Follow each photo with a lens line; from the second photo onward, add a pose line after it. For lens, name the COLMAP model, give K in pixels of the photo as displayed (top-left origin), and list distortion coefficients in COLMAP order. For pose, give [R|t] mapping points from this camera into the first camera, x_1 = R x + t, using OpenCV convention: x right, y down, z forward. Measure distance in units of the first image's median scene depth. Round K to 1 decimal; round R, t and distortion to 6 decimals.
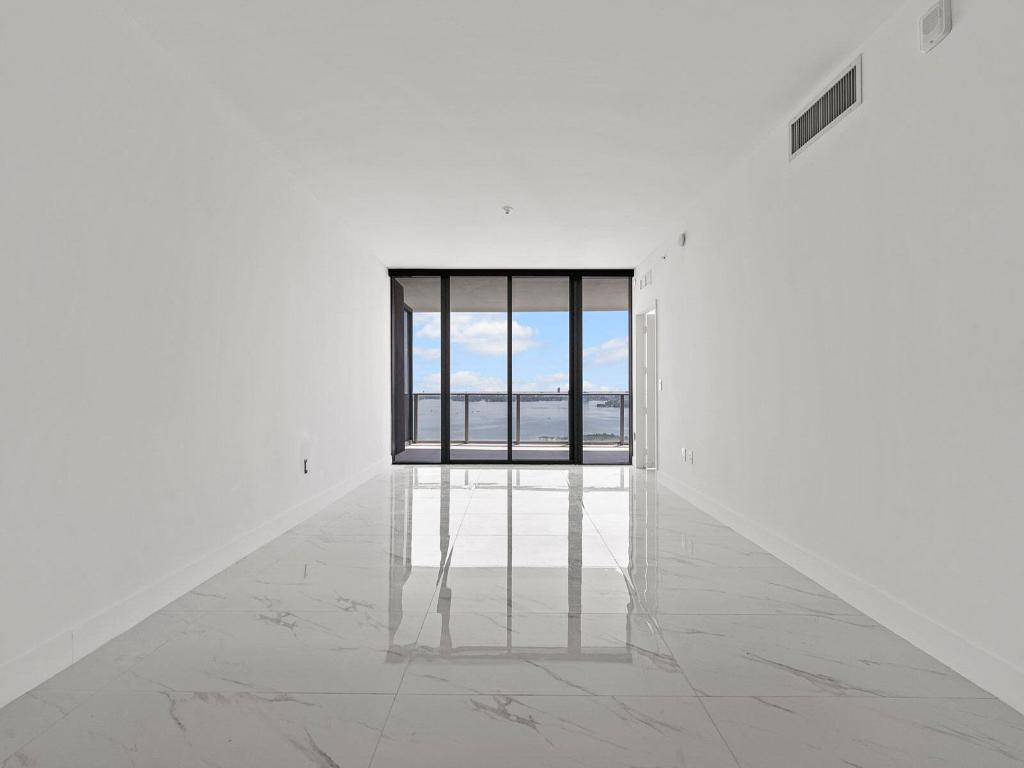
lens RADIAL K [[416.3, 0, 507.0], [0, 416.3, 388.4], [0, 0, 1]] dist [0.004873, 0.000541]
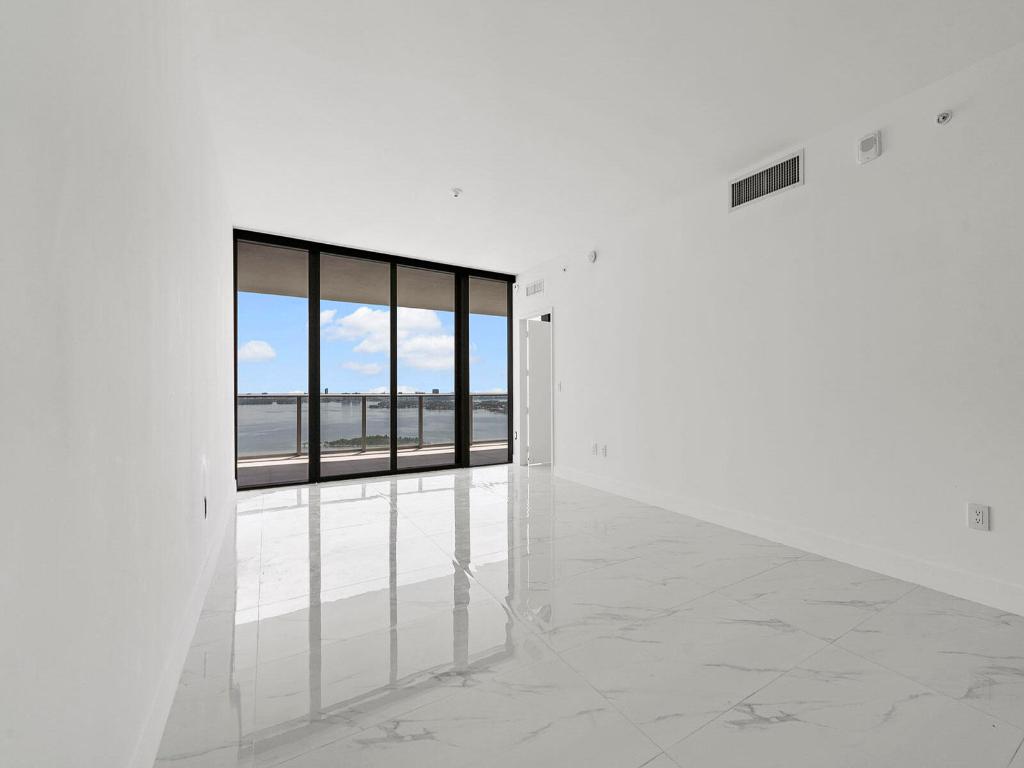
lens RADIAL K [[416.3, 0, 509.3], [0, 416.3, 384.1], [0, 0, 1]] dist [0.004873, 0.000541]
pose [[0.860183, 0.011167, 0.509863, -0.237525], [-0.002420, 0.999838, -0.017816, 0.004505], [-0.509979, 0.014091, 0.860071, 0.106391]]
